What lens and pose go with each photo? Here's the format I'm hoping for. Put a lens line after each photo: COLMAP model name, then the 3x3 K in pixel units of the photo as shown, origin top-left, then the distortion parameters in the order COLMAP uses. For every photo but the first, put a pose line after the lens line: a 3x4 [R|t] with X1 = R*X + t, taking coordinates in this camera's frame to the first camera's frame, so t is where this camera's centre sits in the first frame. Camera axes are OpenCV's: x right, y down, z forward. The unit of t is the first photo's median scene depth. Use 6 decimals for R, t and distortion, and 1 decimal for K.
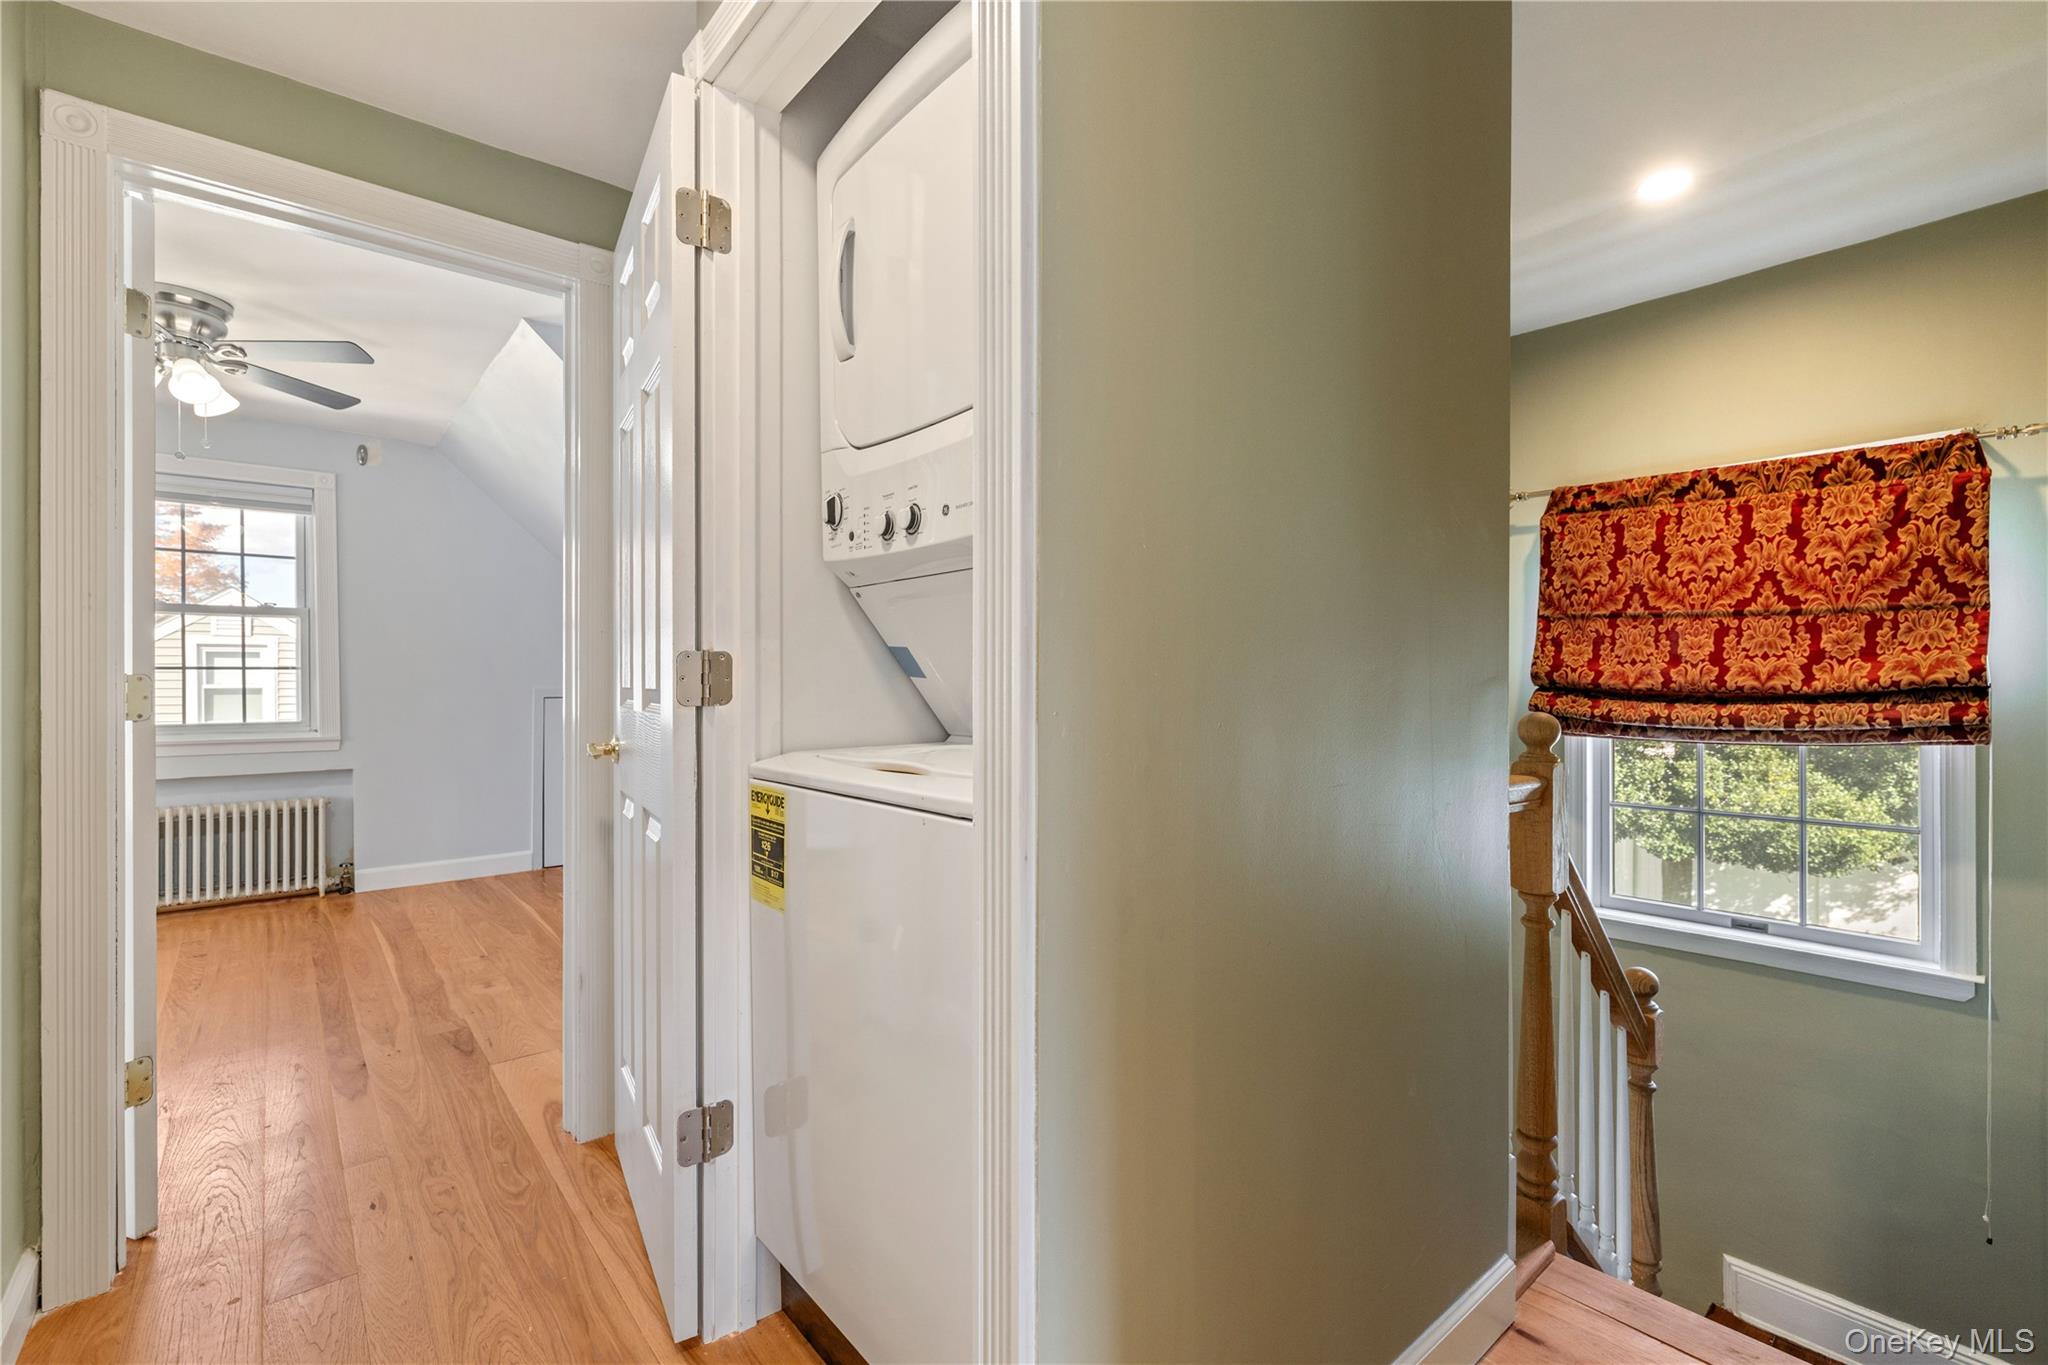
lens RADIAL K [[908.3, 0, 1024.0], [0, 908.3, 682.5], [0, 0, 1]] dist [-0.004621, -0.000305]
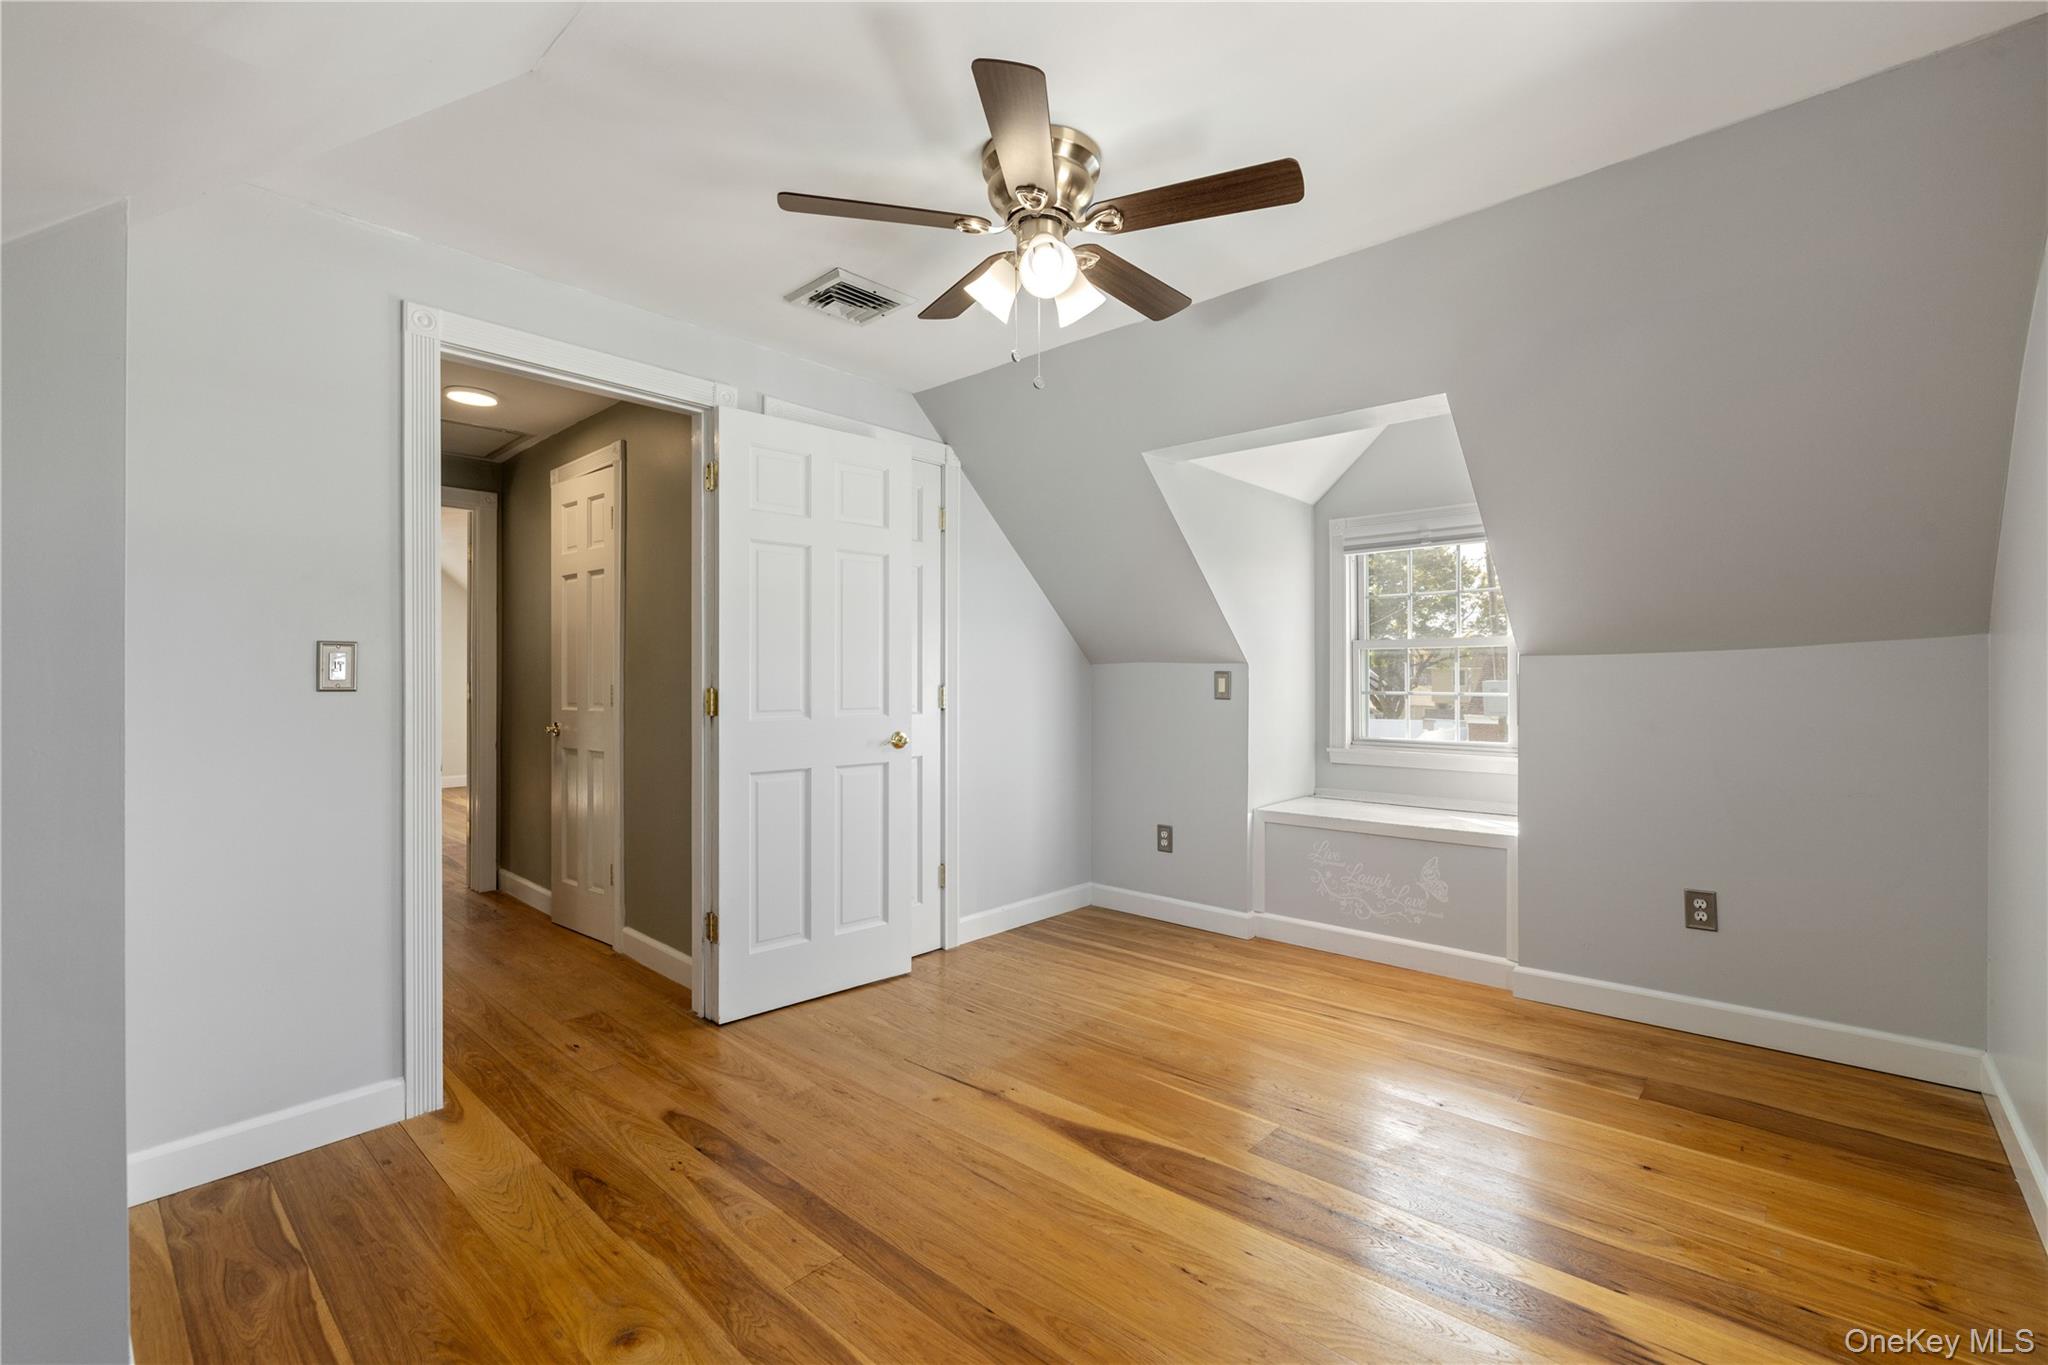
lens RADIAL K [[883.9, 0, 1021.6], [0, 883.9, 667.7], [0, 0, 1]] dist [-0.004875, -0.000452]
pose [[-0.990056, 0.004096, -0.140613, -0.546504], [0.004045, 0.999992, 0.000648, -0.021417], [0.140615, 0.000073, -0.990064, 1.116540]]
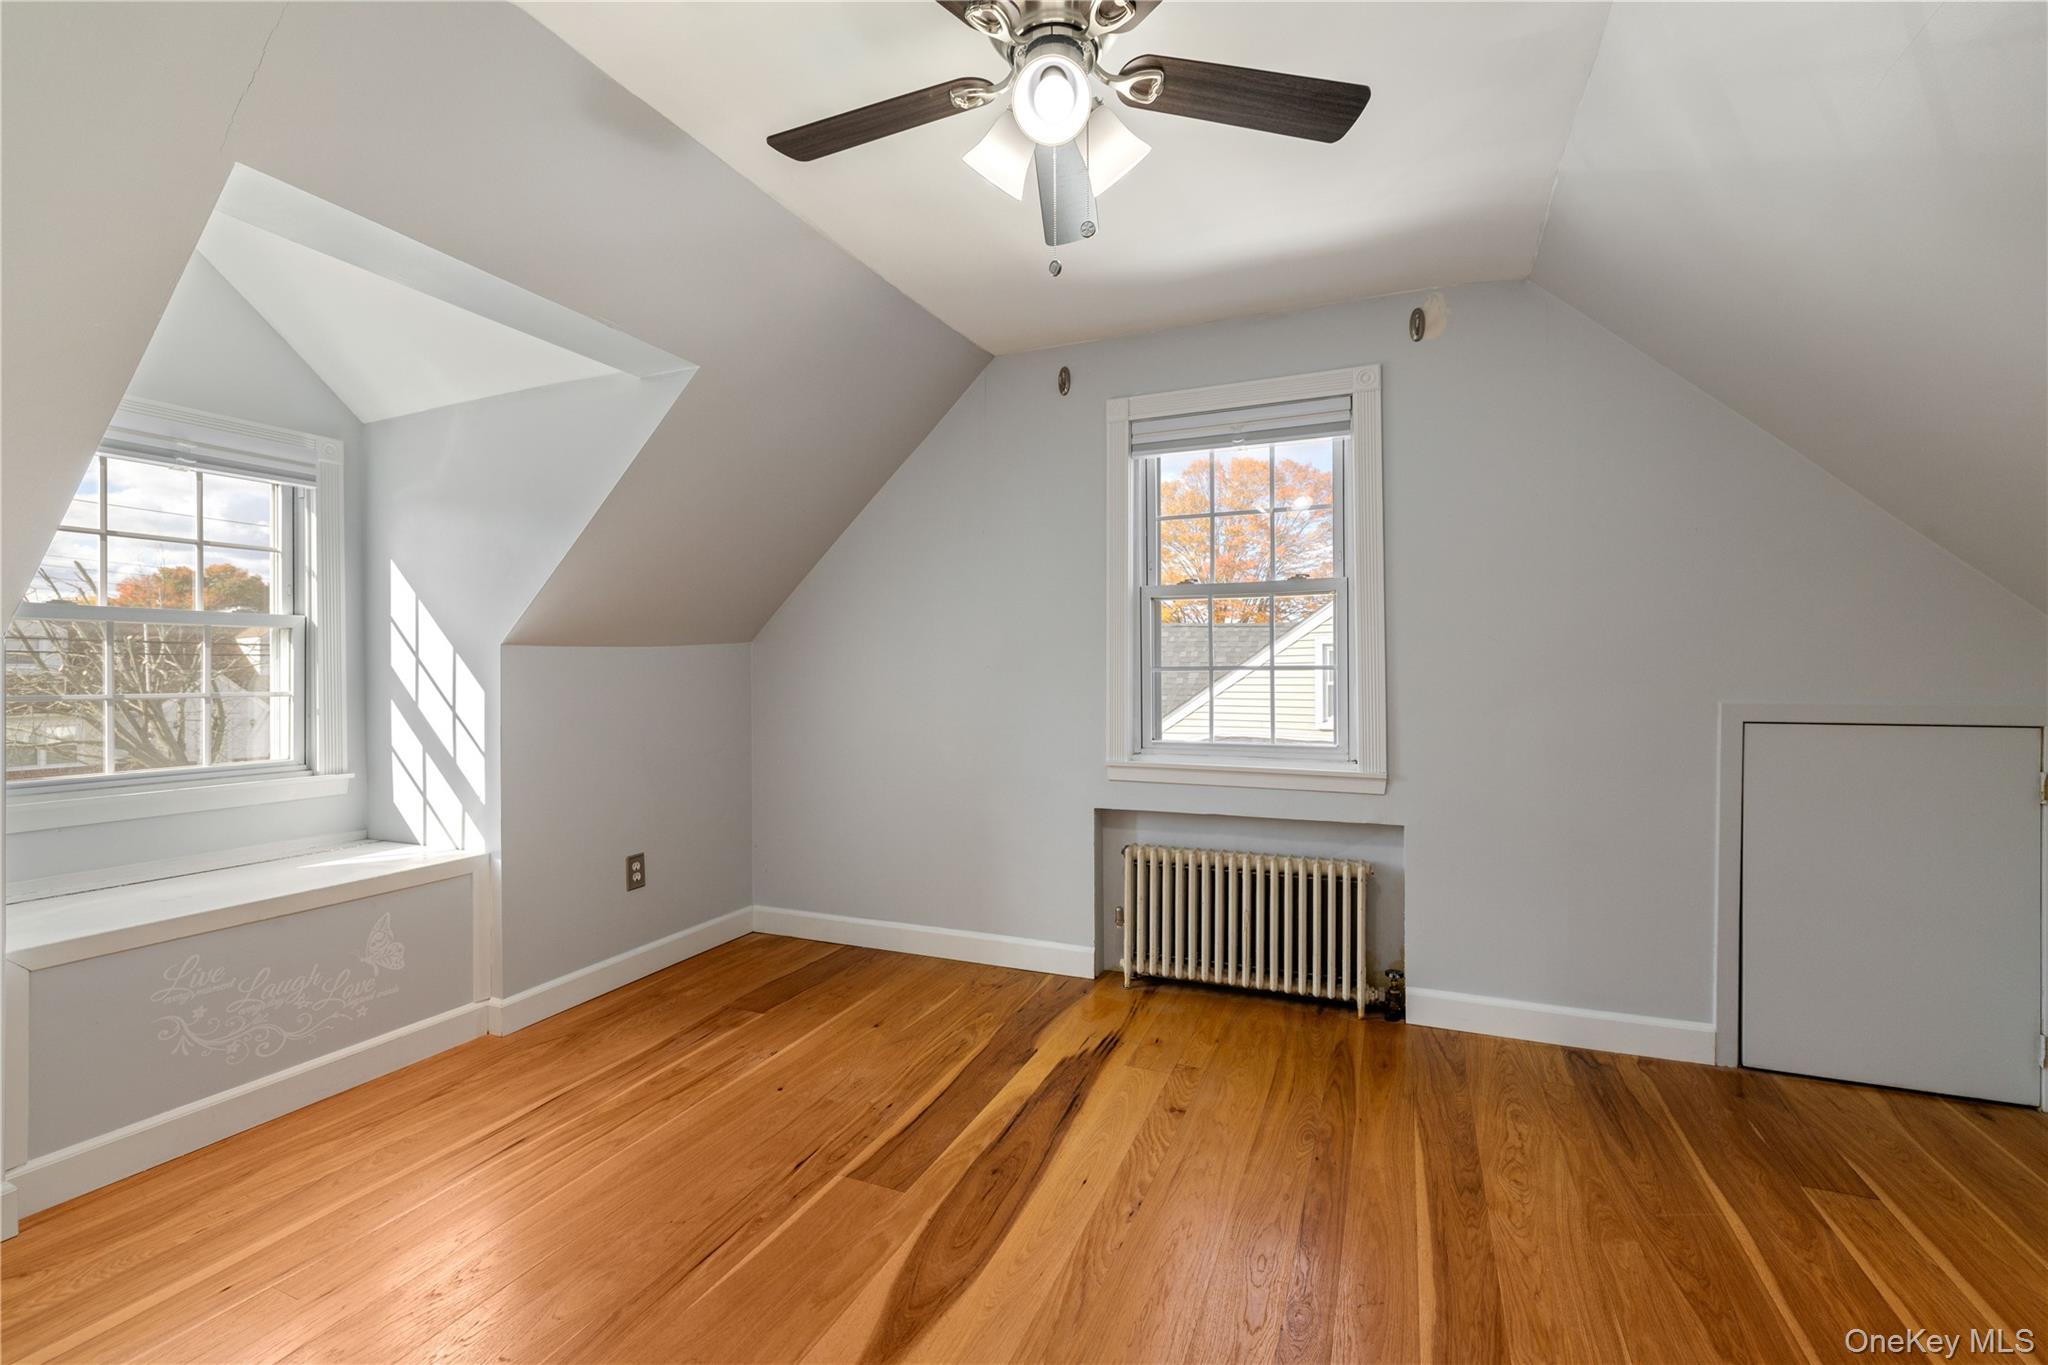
lens RADIAL K [[883.9, 0, 1021.6], [0, 883.9, 667.7], [0, 0, 1]] dist [-0.004875, -0.000452]
pose [[0.451199, -0.001253, -0.892422, -0.317904], [-0.005538, 0.999976, -0.004204, -0.011157], [0.892406, 0.006839, 0.451181, 0.493746]]
